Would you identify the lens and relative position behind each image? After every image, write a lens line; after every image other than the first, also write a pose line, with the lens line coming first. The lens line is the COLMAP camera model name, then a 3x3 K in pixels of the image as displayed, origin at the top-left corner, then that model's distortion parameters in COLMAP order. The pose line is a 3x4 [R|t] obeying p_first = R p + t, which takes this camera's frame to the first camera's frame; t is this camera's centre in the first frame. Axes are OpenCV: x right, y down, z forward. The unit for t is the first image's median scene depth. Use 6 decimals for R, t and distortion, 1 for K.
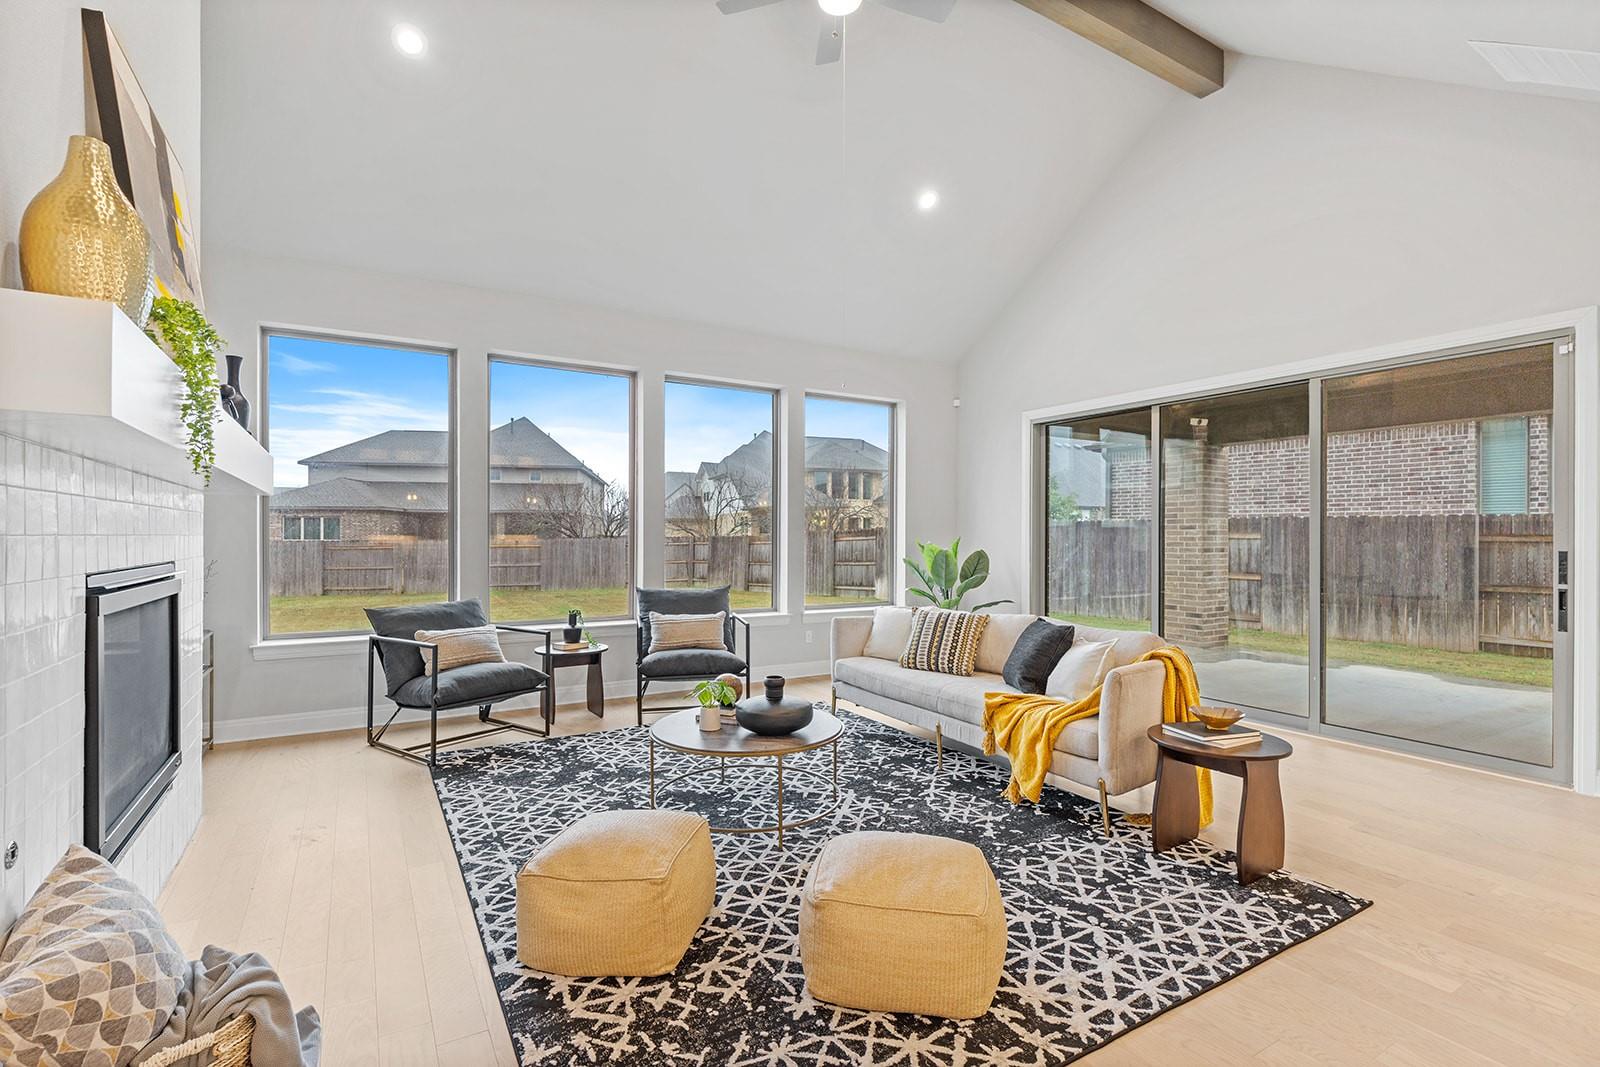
lens RADIAL K [[751.7, 0, 800.0], [0, 751.7, 533.5], [0, 0, 1]] dist [0.000782, -0.000412]
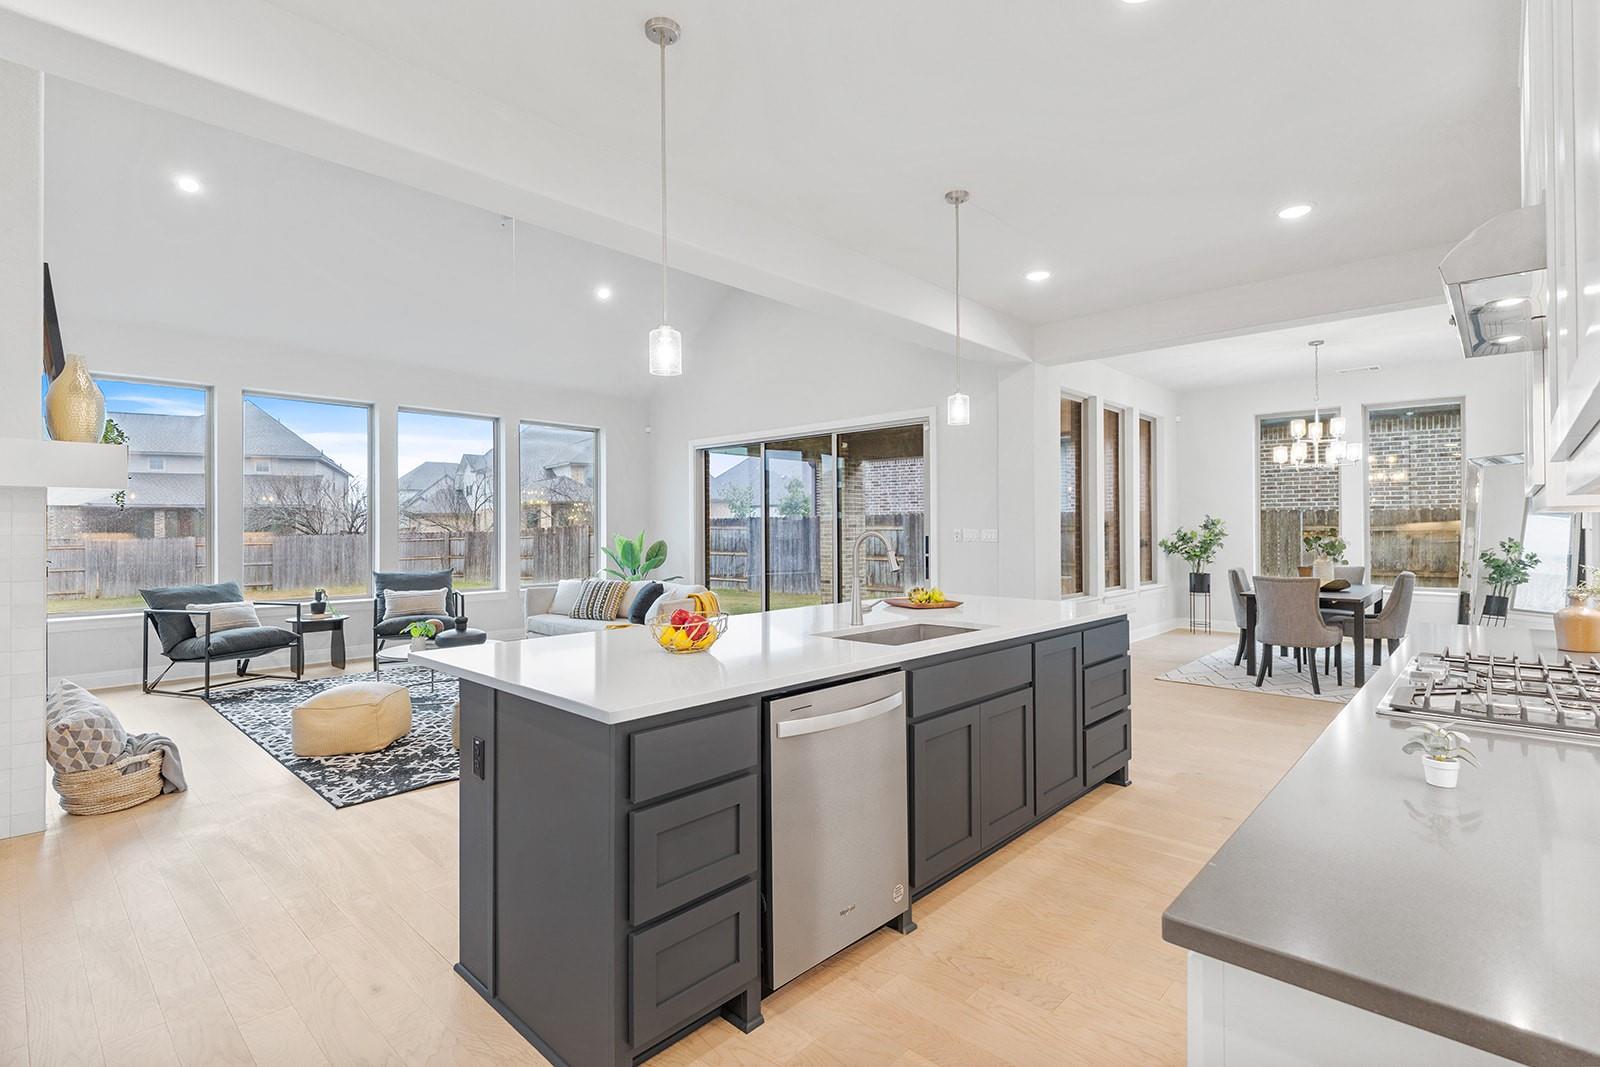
lens RADIAL K [[764.3, 0, 801.6], [0, 764.3, 520.5], [0, 0, 1]] dist [0.000838, -0.000438]
pose [[0.961074, -0.005766, 0.276230, 0.167461], [0.007992, 0.999944, -0.006936, -0.002104], [-0.276174, 0.008874, 0.961067, -0.617451]]
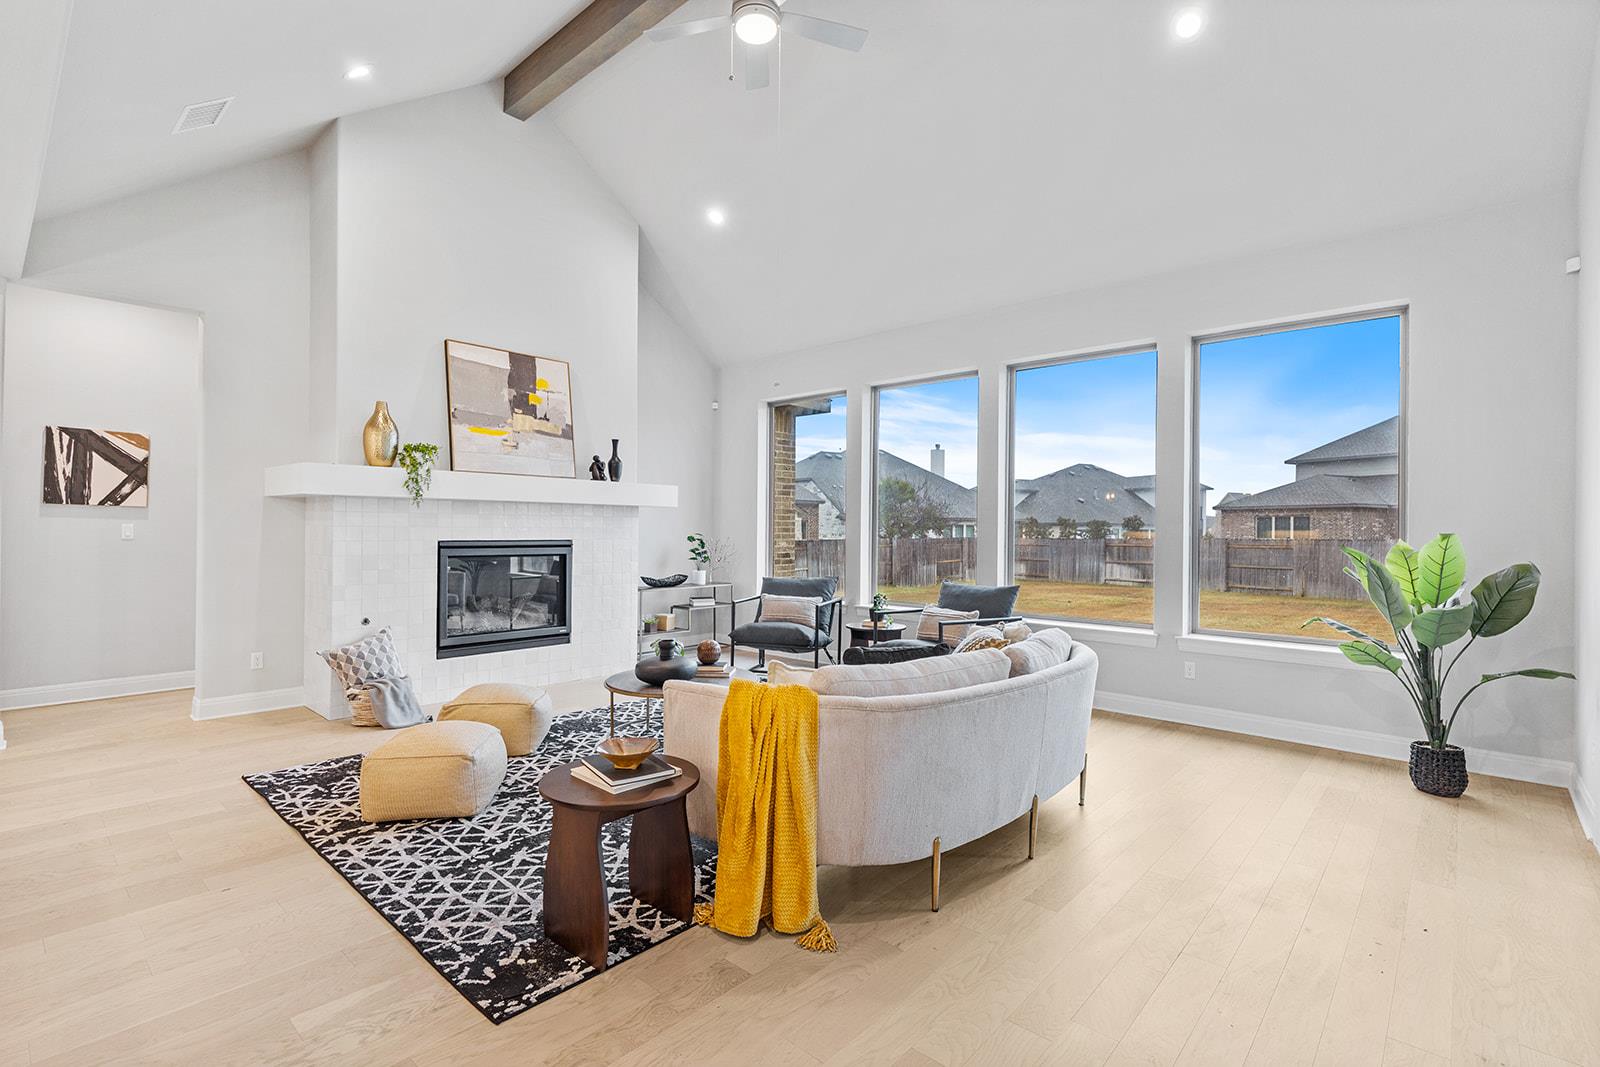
lens RADIAL K [[730.0, 0, 770.1], [0, 730.0, 534.8], [0, 0, 1]] dist [0.000128, -0.001020]
pose [[0.286255, 0.004180, -0.958144, 0.885137], [-0.002103, 0.999991, 0.003734, 0.007292], [0.958151, 0.000946, 0.286262, 0.613363]]
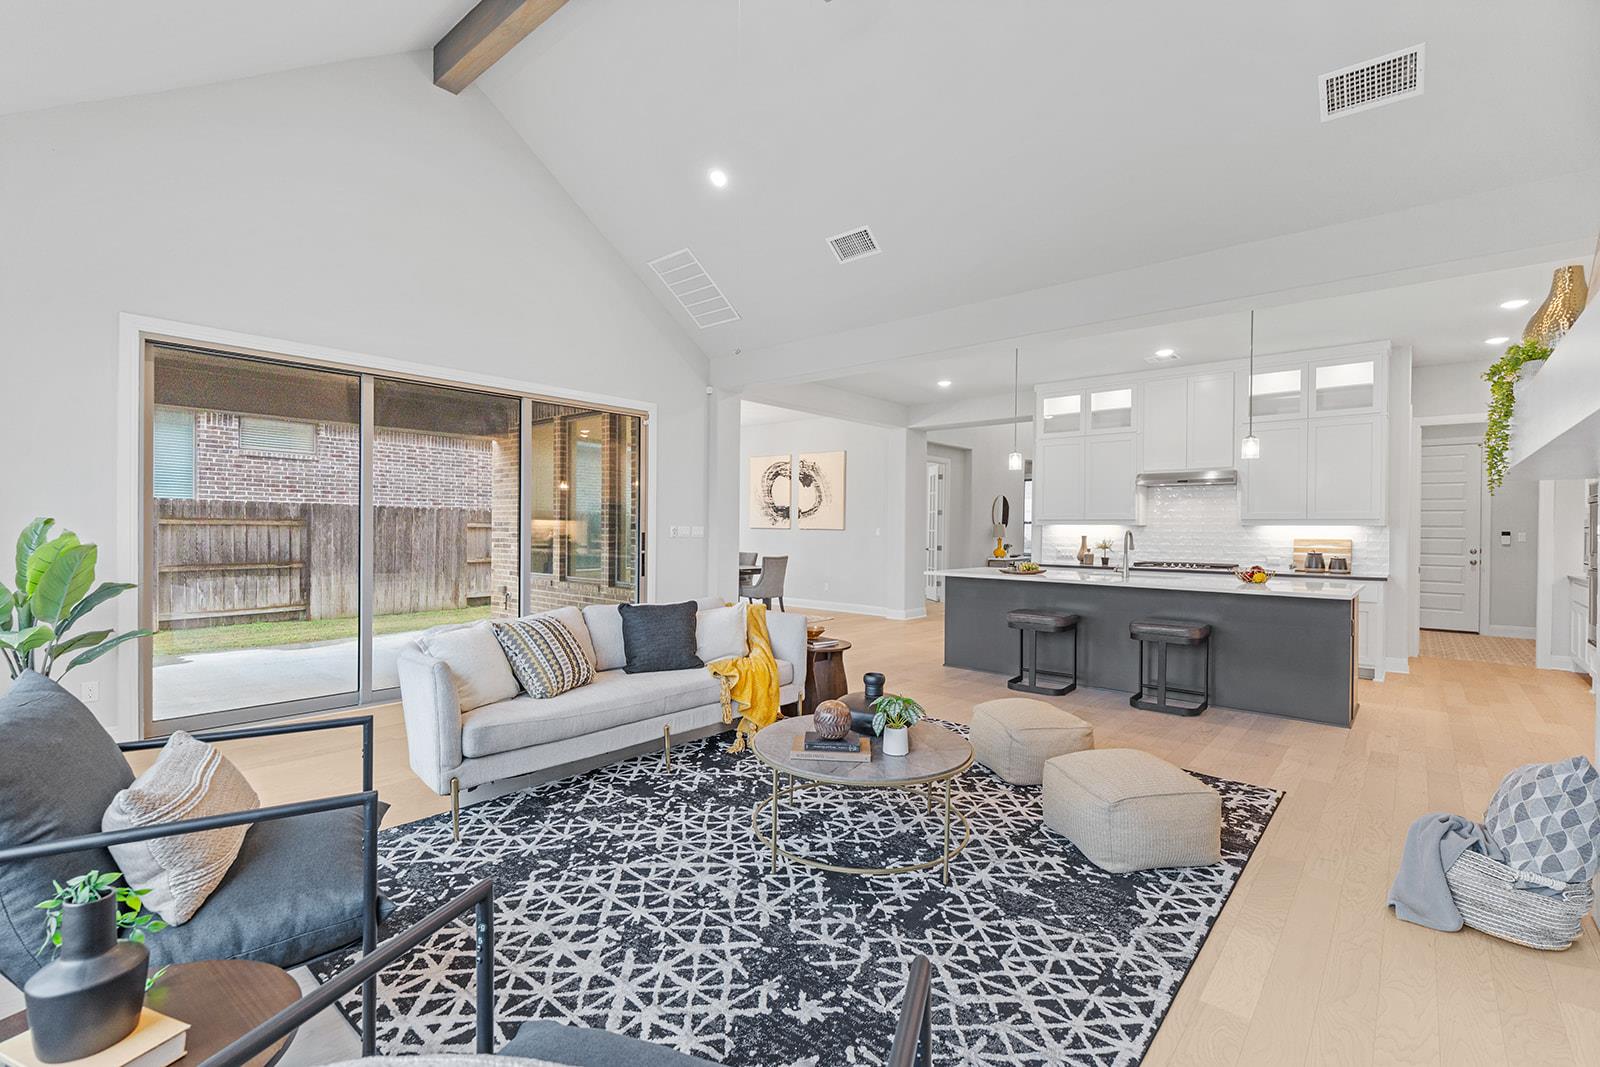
lens RADIAL K [[730.0, 0, 770.1], [0, 730.0, 534.8], [0, 0, 1]] dist [0.000128, -0.001020]
pose [[-0.304777, -0.019068, 0.952233, -0.662335], [-0.012272, 0.999795, 0.016093, -0.002895], [-0.952345, -0.006781, -0.304948, 1.062075]]
